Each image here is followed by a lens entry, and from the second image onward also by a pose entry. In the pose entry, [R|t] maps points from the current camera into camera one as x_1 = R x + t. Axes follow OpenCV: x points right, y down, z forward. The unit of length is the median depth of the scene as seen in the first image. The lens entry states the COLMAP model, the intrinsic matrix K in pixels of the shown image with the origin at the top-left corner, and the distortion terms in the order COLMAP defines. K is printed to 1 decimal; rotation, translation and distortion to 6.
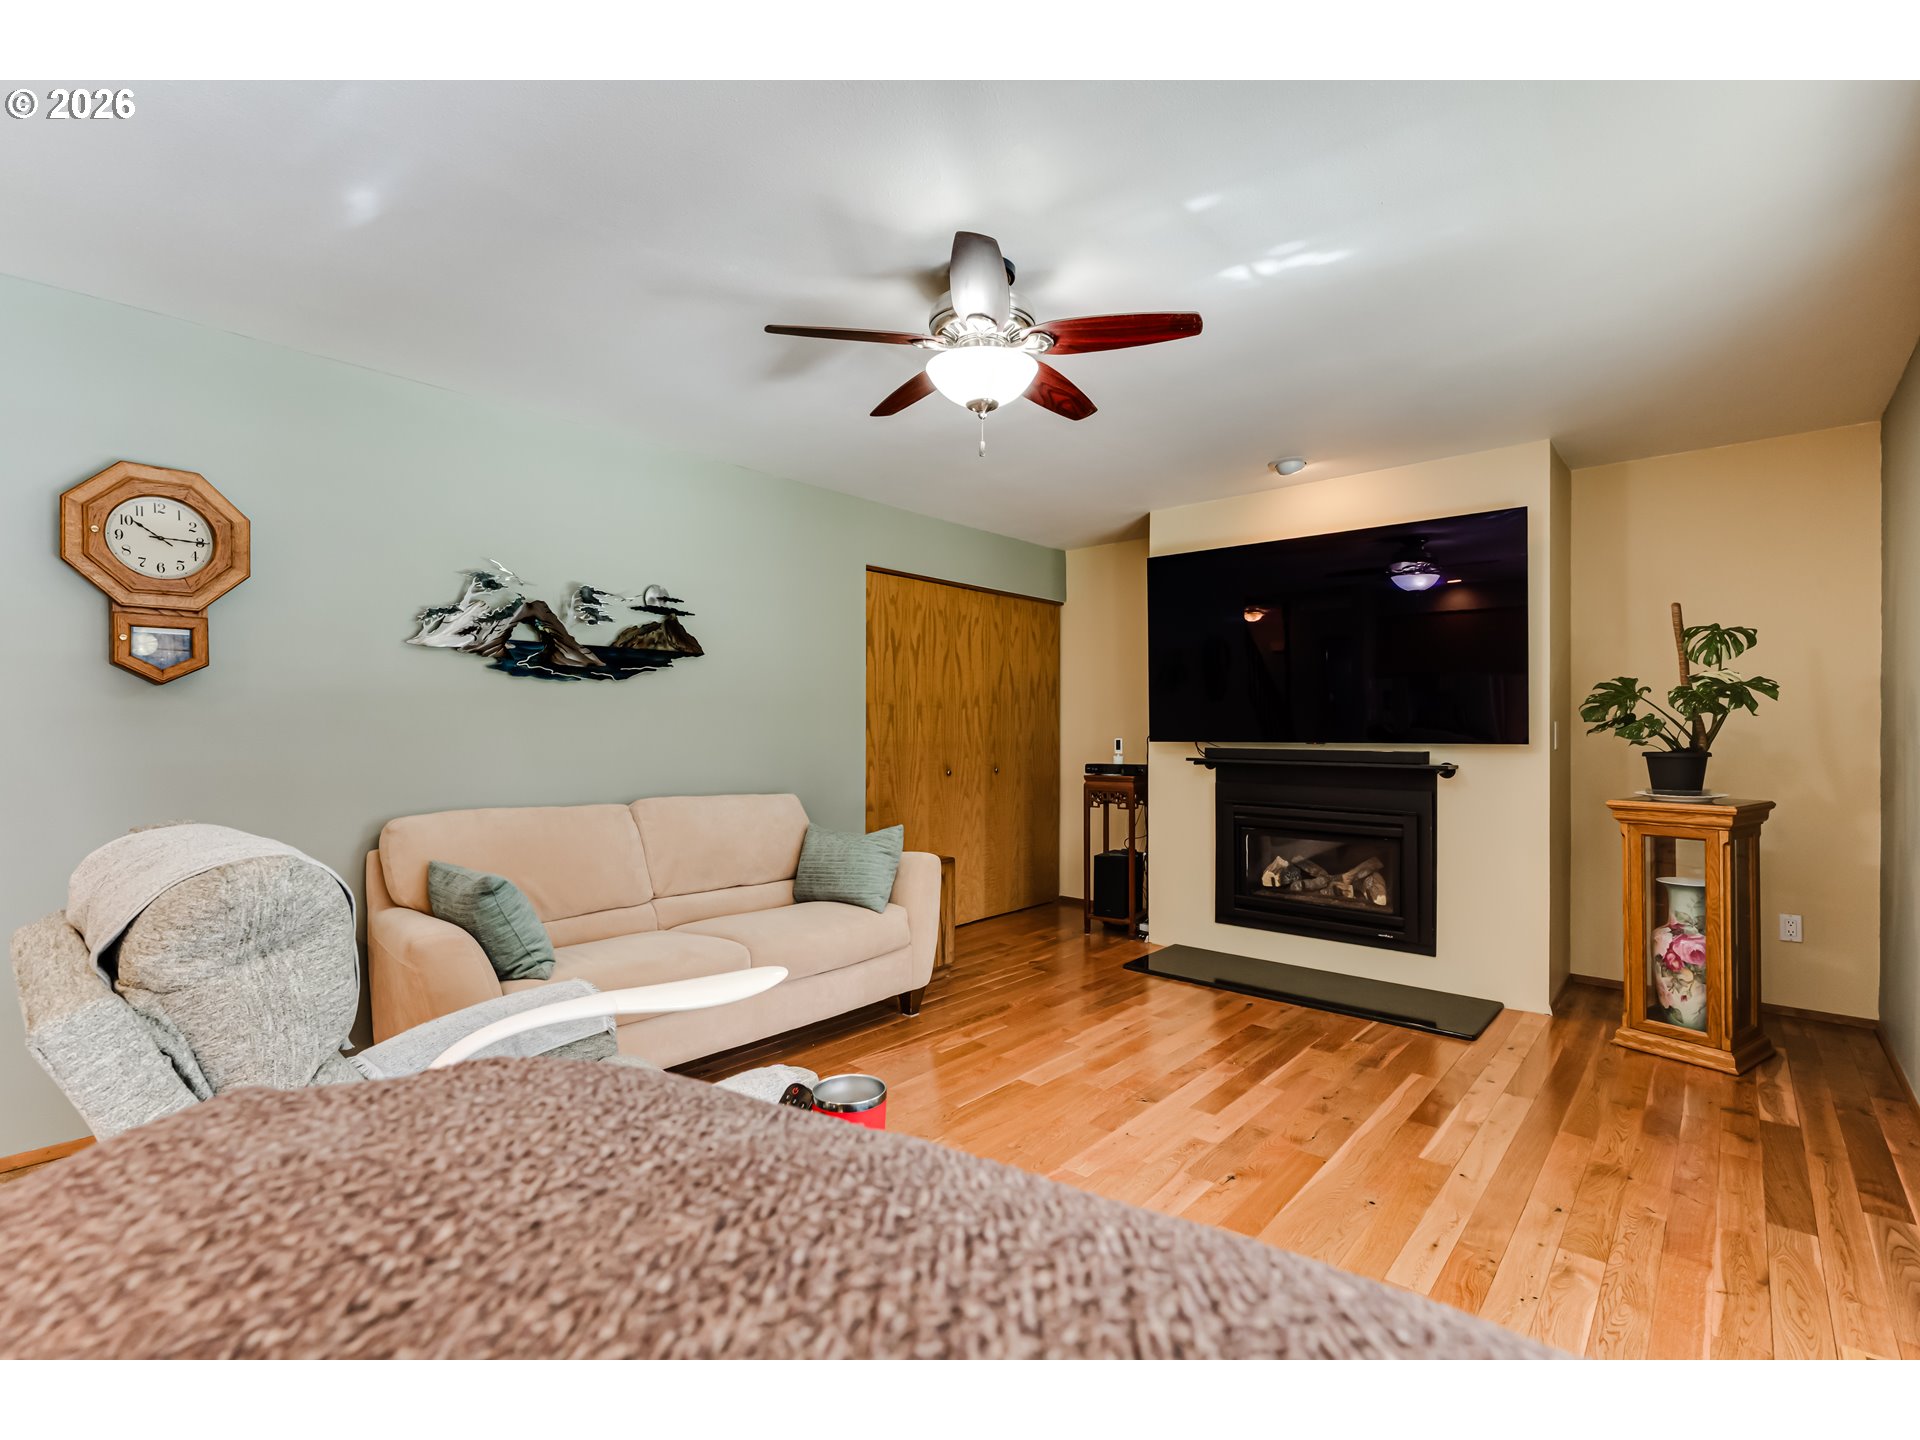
lens RADIAL K [[871.0, 0, 964.6], [0, 871.0, 746.5], [0, 0, 1]] dist [0.001724, 0.000120]
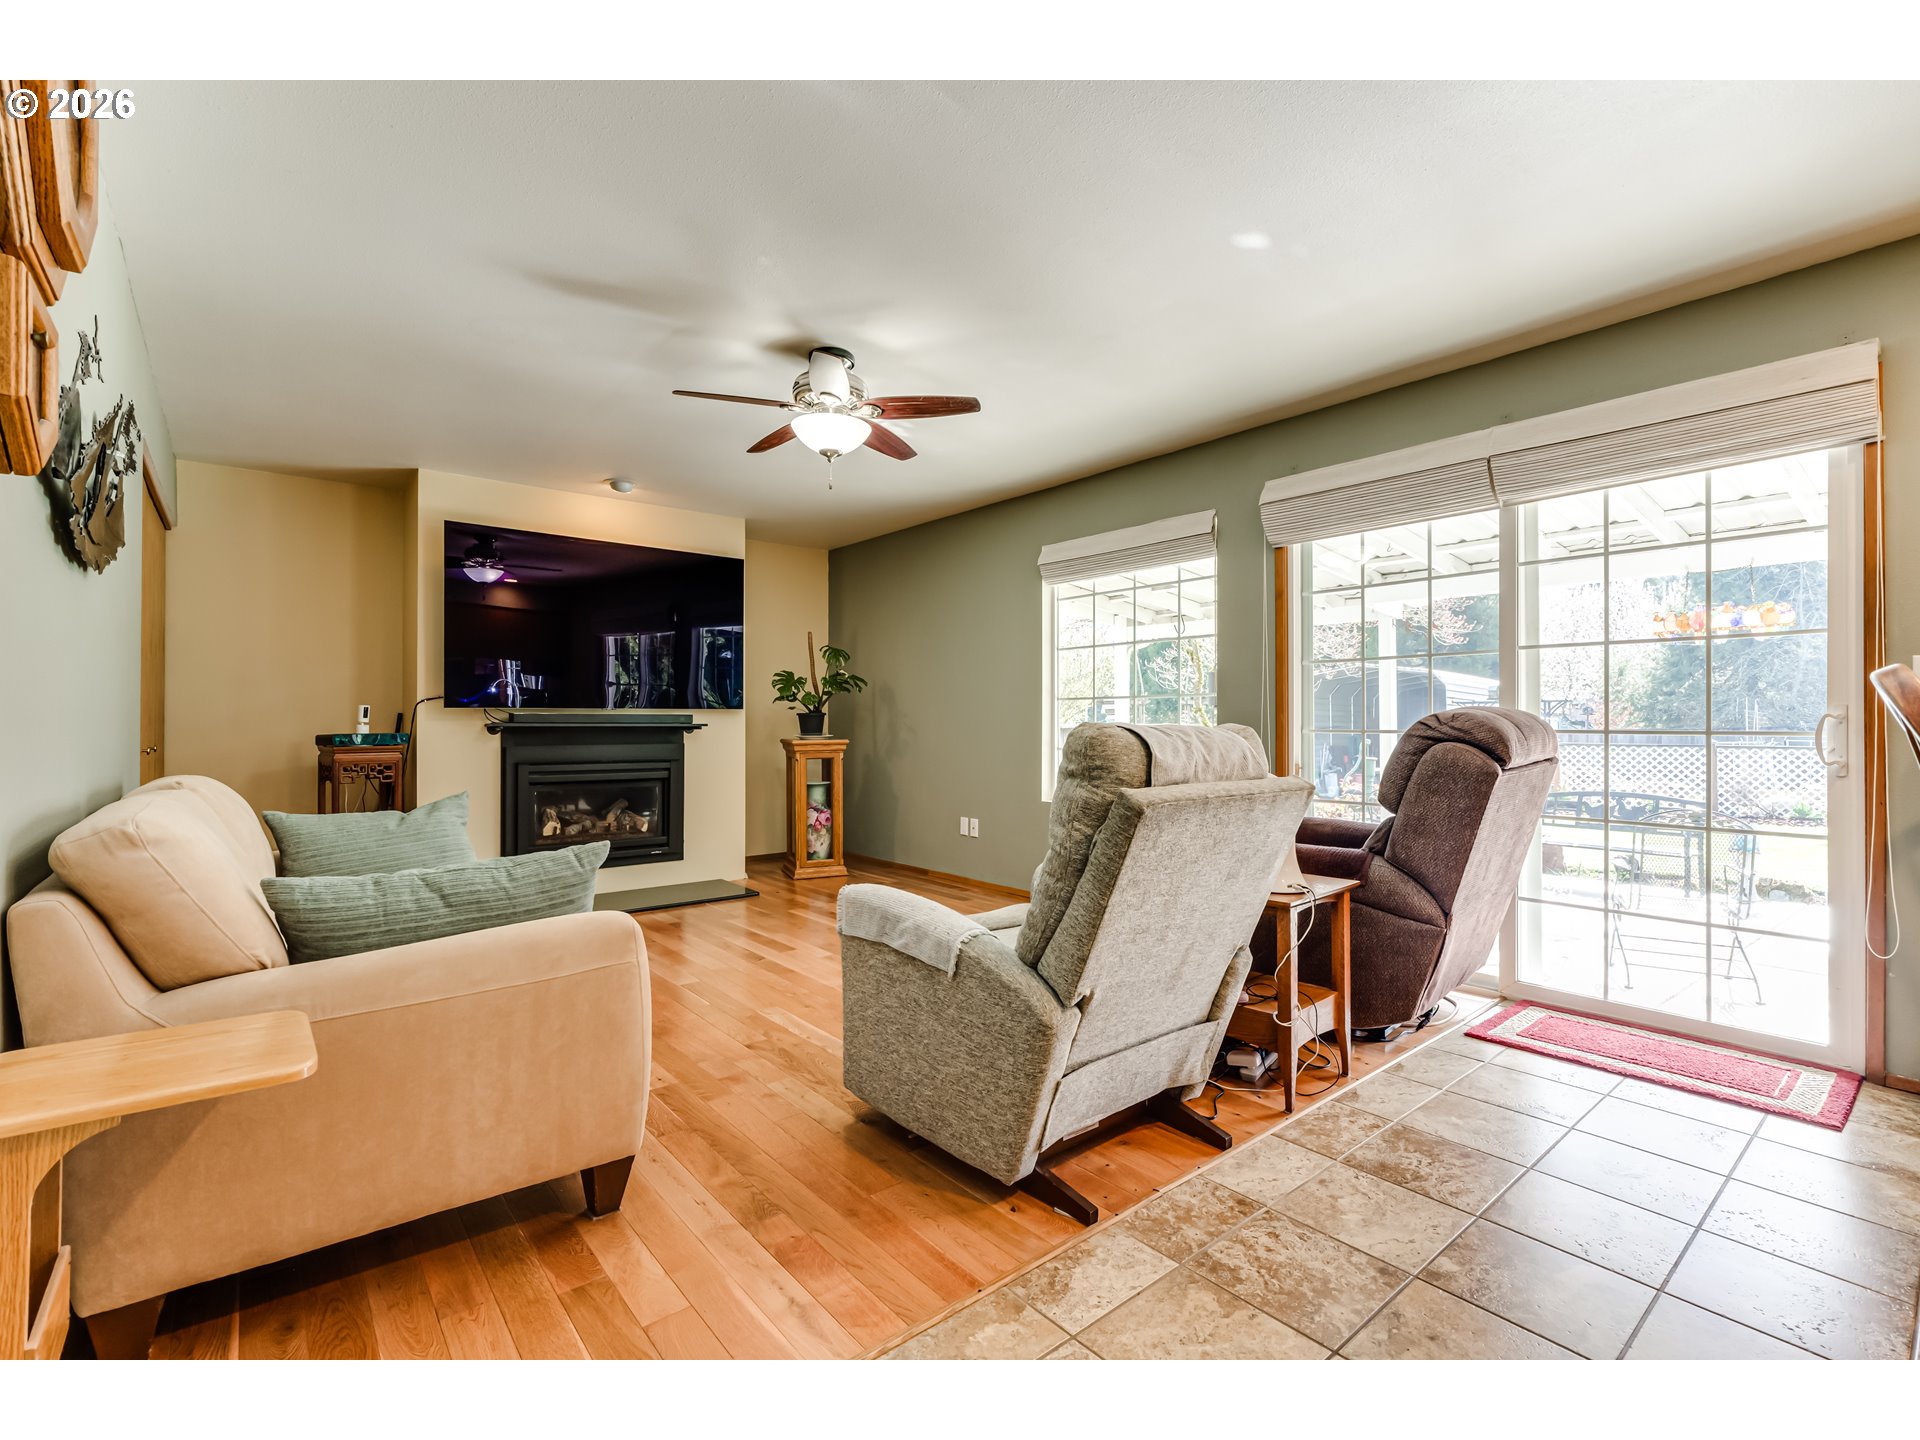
lens RADIAL K [[865.2, 0, 957.0], [0, 865.2, 718.0], [0, 0, 1]] dist [0.000276, 0.000027]
pose [[0.162434, 0.004861, 0.986707, -0.928187], [0.019072, 0.999786, -0.008065, 0.037067], [-0.986535, 0.020129, 0.162307, 0.396001]]
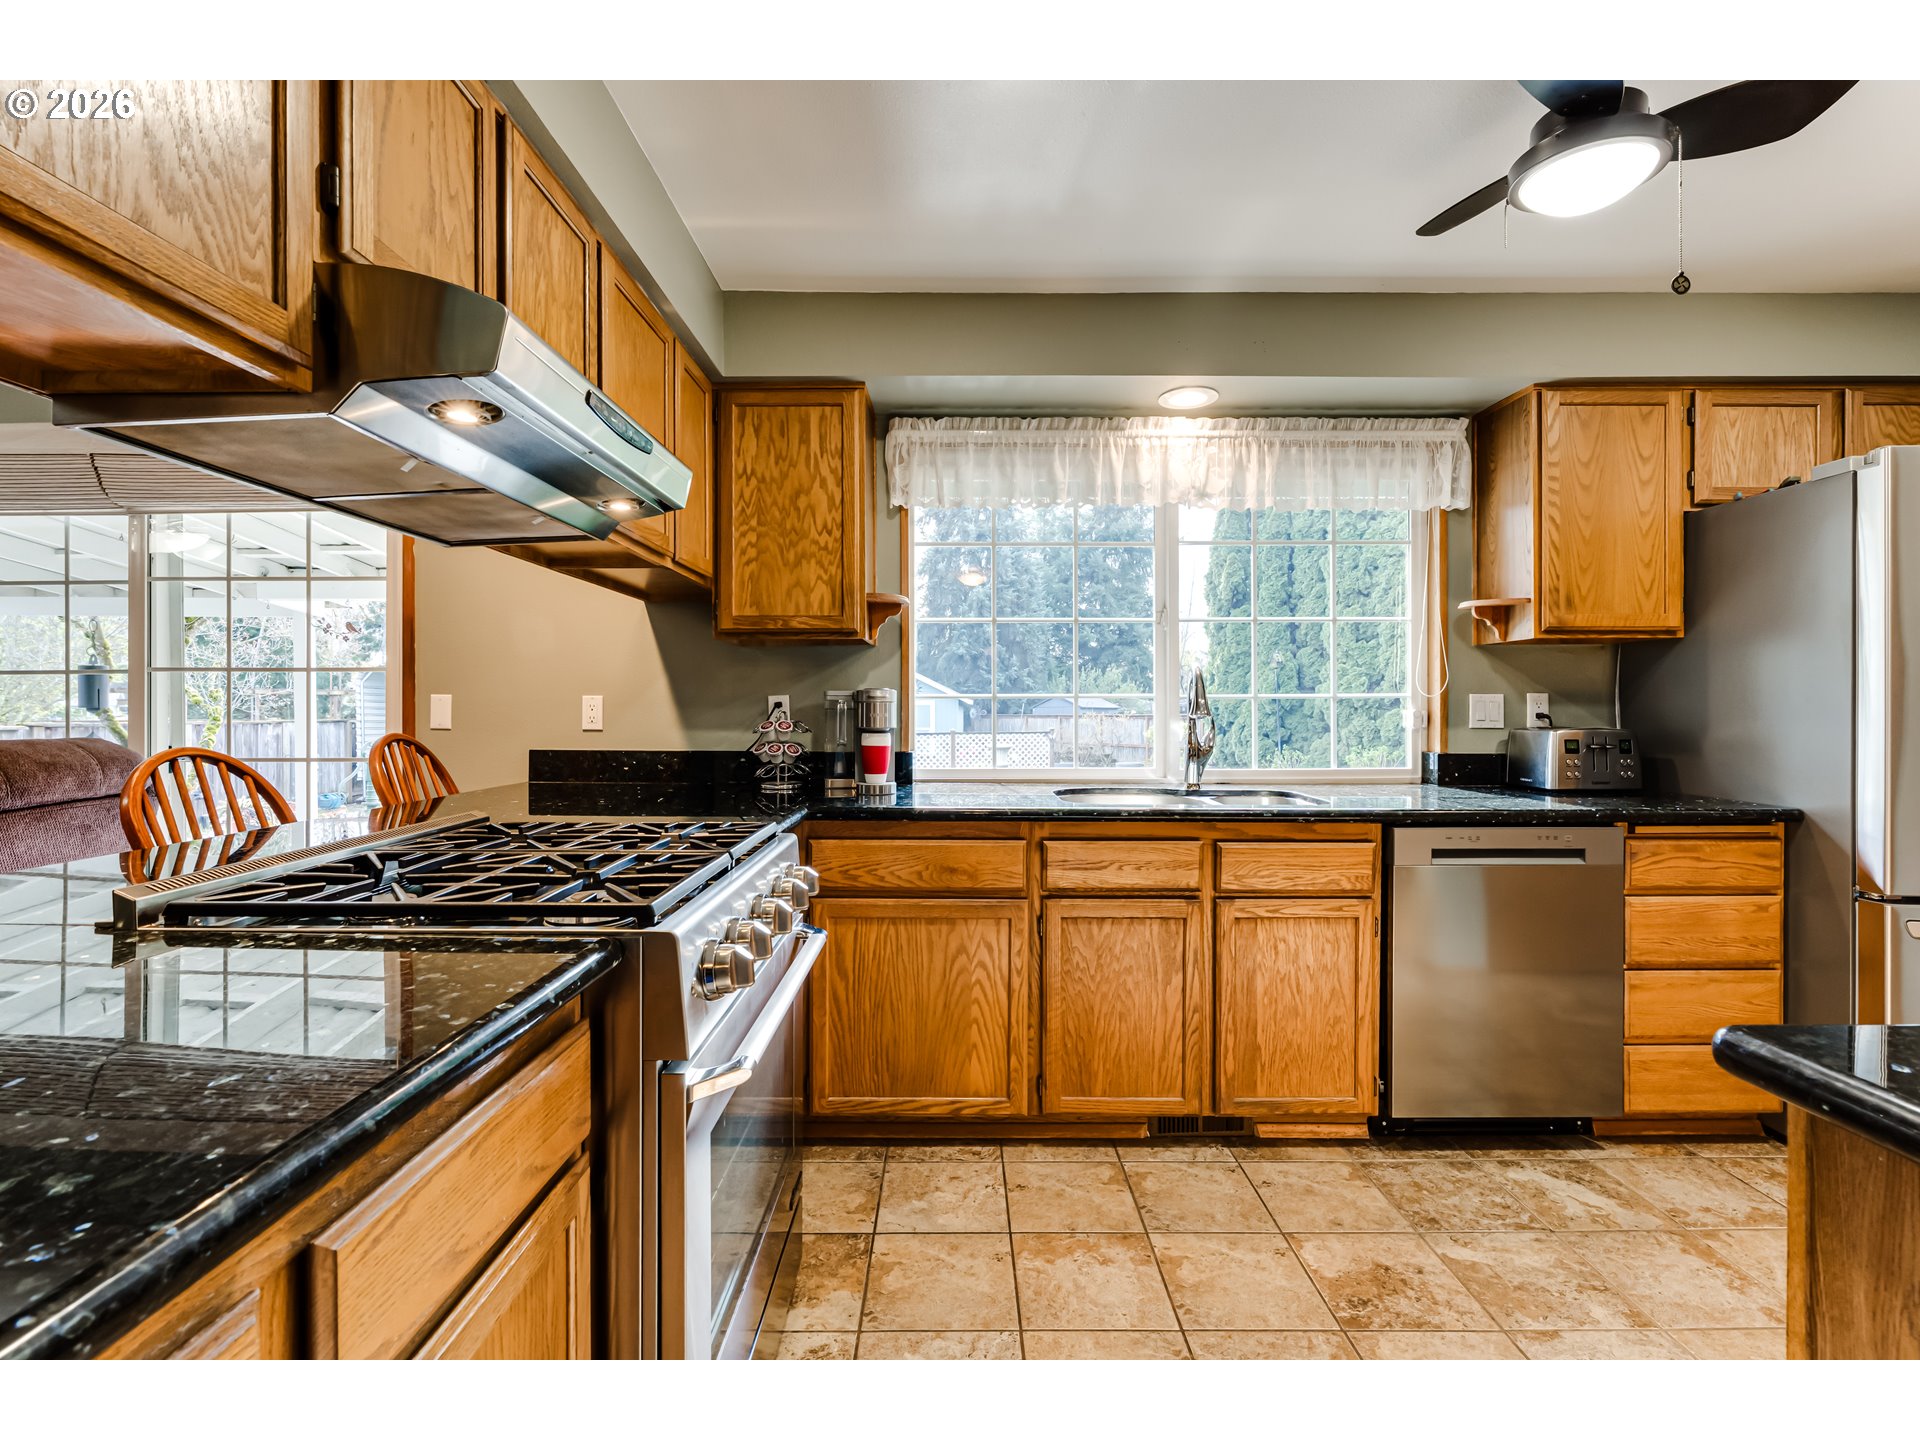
lens RADIAL K [[869.9, 0, 961.7], [0, 869.9, 711.6], [0, 0, 1]] dist [-0.003657, -0.000168]
pose [[-0.663979, -0.002184, 0.747748, -1.096015], [0.015157, 0.999751, 0.016379, 0.003651], [-0.747597, 0.022209, -0.663781, -0.101623]]
